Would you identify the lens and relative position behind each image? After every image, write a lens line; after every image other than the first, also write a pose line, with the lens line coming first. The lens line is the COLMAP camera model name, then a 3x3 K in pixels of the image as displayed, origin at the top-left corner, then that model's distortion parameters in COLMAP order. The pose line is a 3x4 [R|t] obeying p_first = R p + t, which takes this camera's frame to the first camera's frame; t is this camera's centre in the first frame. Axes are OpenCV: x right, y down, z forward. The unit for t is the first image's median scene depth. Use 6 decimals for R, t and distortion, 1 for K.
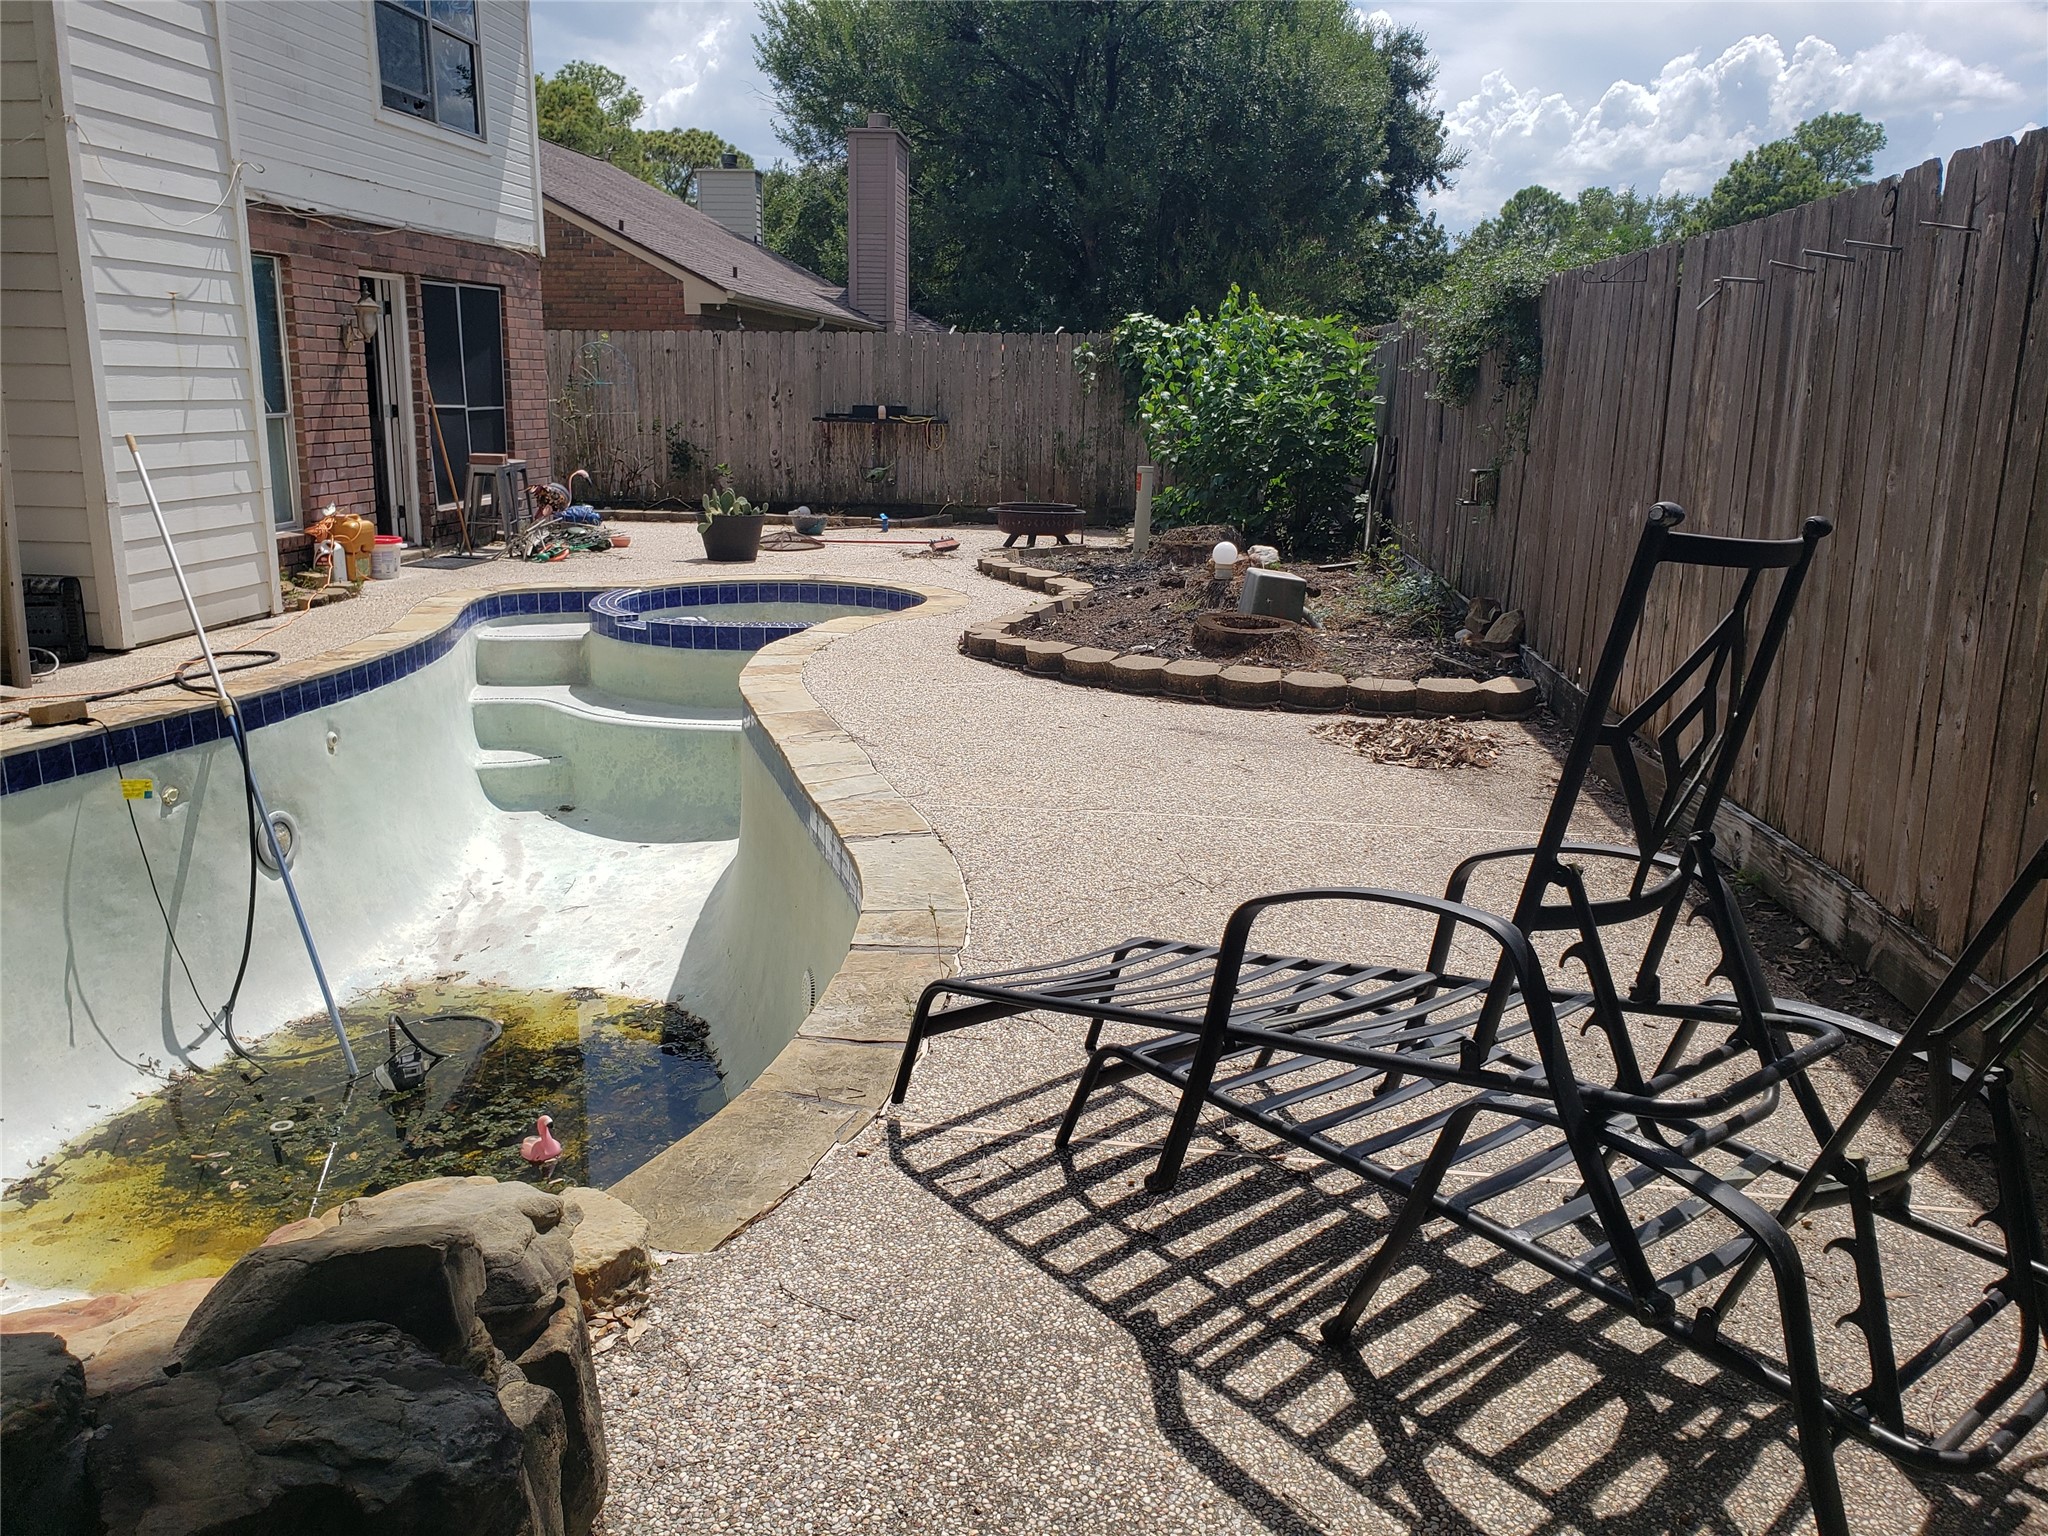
lens RADIAL K [[1603.7, 0, 1101.4], [0, 1603.7, 768.5], [0, 0, 1]] dist [0.022685, -0.005931]
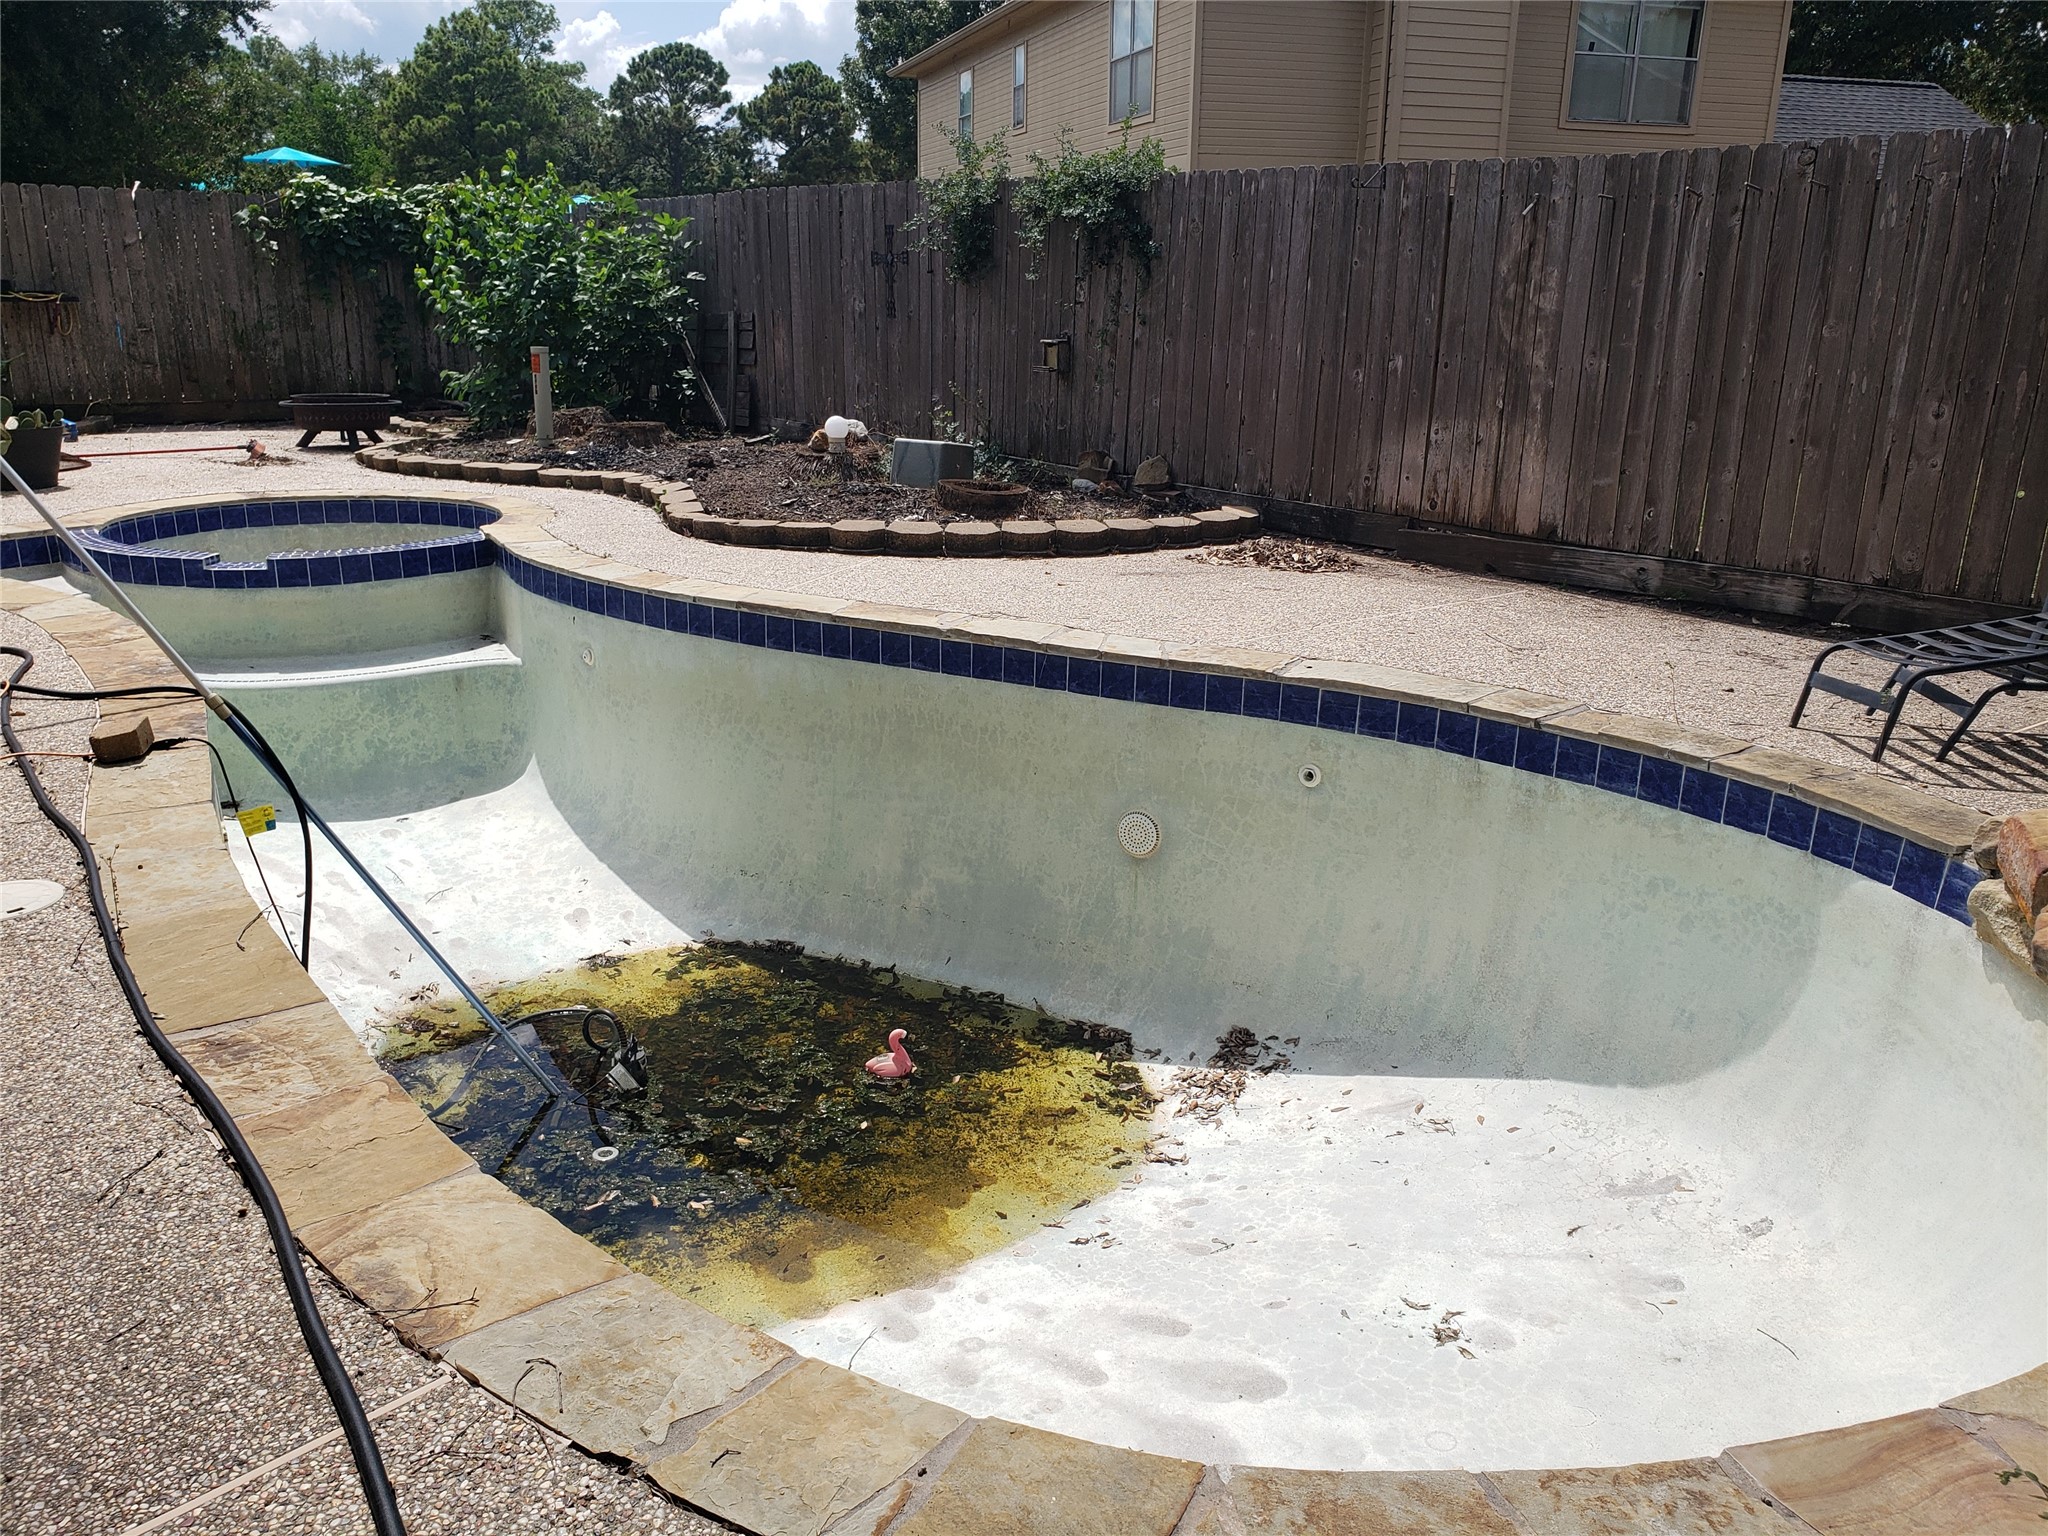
lens RADIAL K [[1603.7, 0, 1030.4], [0, 1603.7, 769.5], [0, 0, 1]] dist [0.022685, -0.005931]
pose [[0.707688, -0.206437, 0.675694, -0.353436], [0.154983, 0.978427, 0.136606, -0.023644], [-0.689317, 0.008047, 0.724415, 0.092584]]
